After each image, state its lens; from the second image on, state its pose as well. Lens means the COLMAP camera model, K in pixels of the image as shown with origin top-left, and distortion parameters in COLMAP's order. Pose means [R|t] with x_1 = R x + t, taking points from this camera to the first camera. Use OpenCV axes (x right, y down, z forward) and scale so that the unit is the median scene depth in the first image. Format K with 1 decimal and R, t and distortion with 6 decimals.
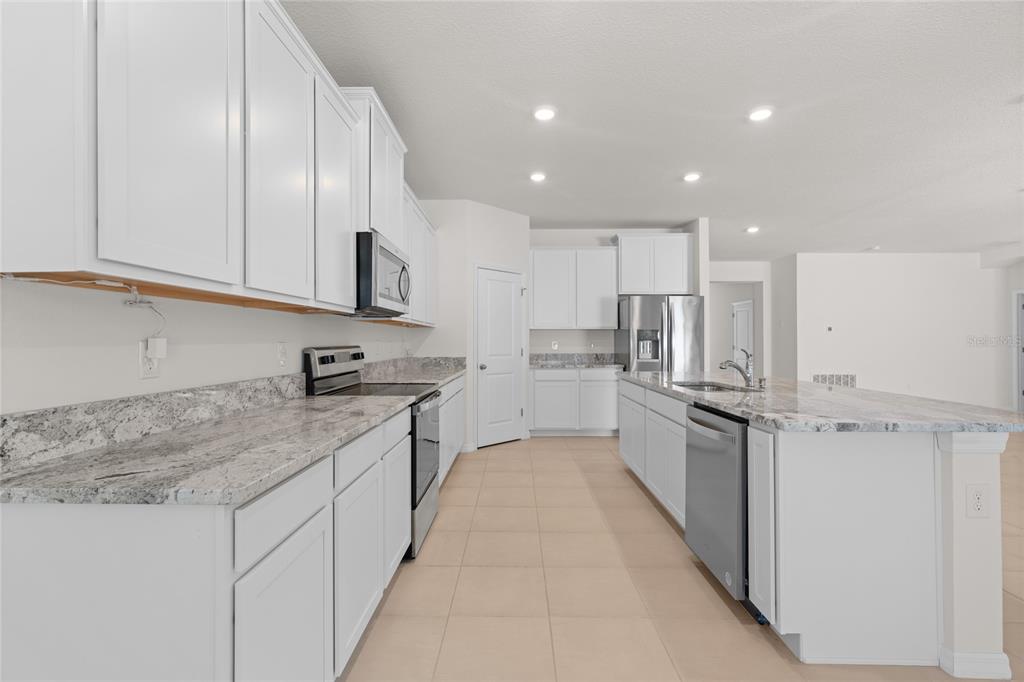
lens RADIAL K [[459.0, 0, 511.5], [0, 459.0, 336.2], [0, 0, 1]] dist [-0.012550, 0.001022]
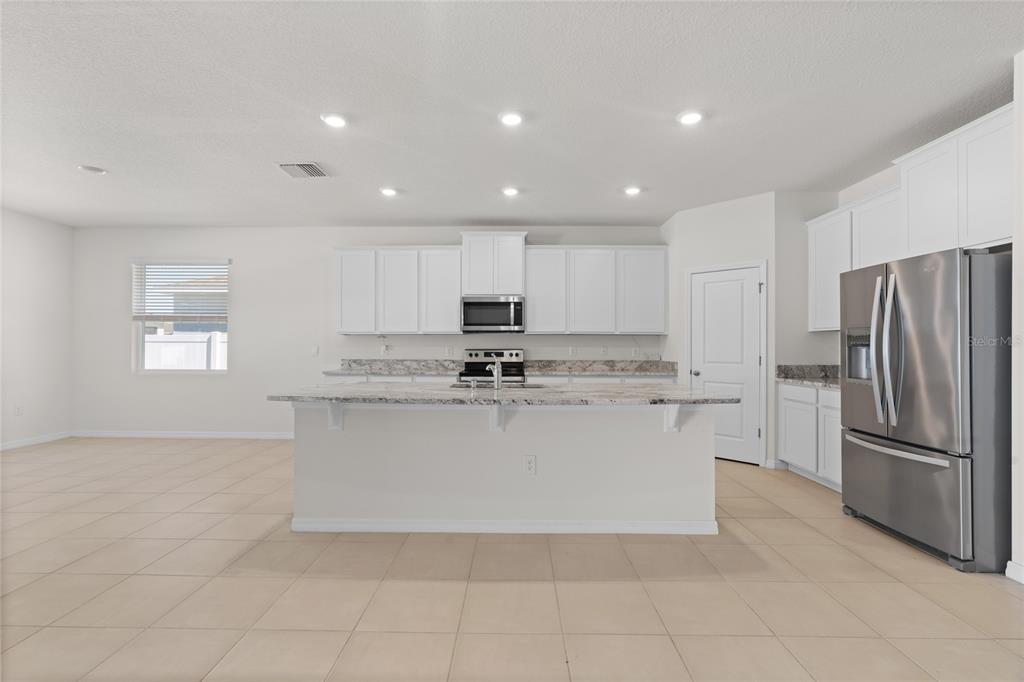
lens RADIAL K [[459.0, 0, 510.2], [0, 459.0, 347.9], [0, 0, 1]] dist [-0.012550, 0.001022]
pose [[-0.005881, 0.001917, -0.999981, 0.961117], [0.008267, 0.999964, 0.001869, 0.007440], [0.999949, -0.008255, -0.005896, 0.625399]]
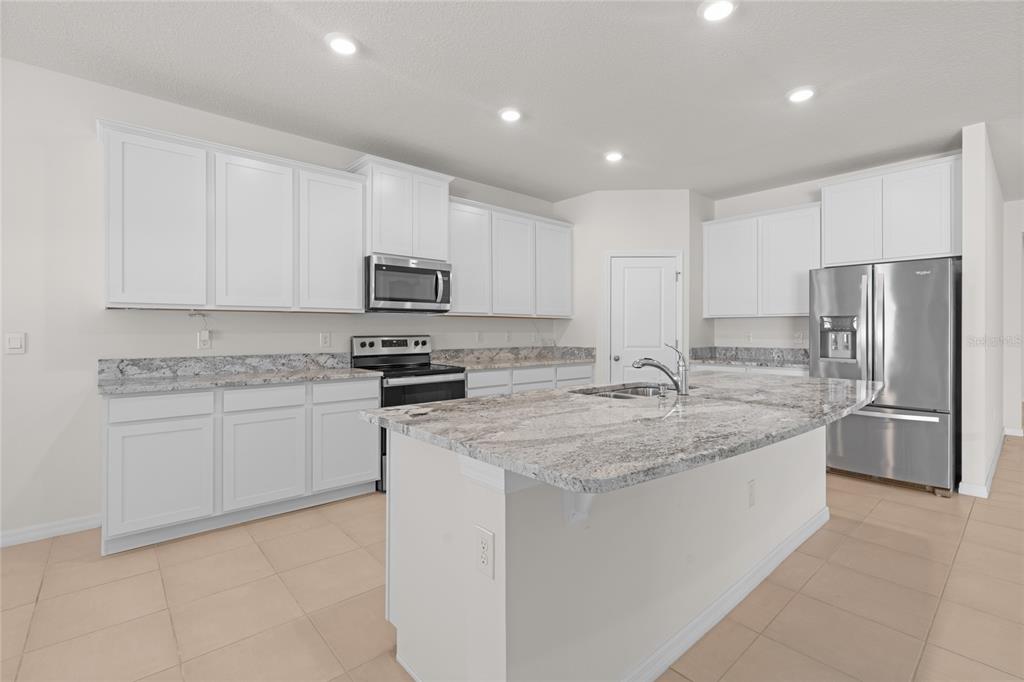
lens RADIAL K [[459.0, 0, 507.6], [0, 459.0, 333.1], [0, 0, 1]] dist [-0.012550, 0.001022]
pose [[0.665549, 0.002951, -0.746348, 0.529405], [0.008174, 0.999903, 0.011244, 0.000391], [0.746310, -0.013584, 0.665460, 0.183260]]
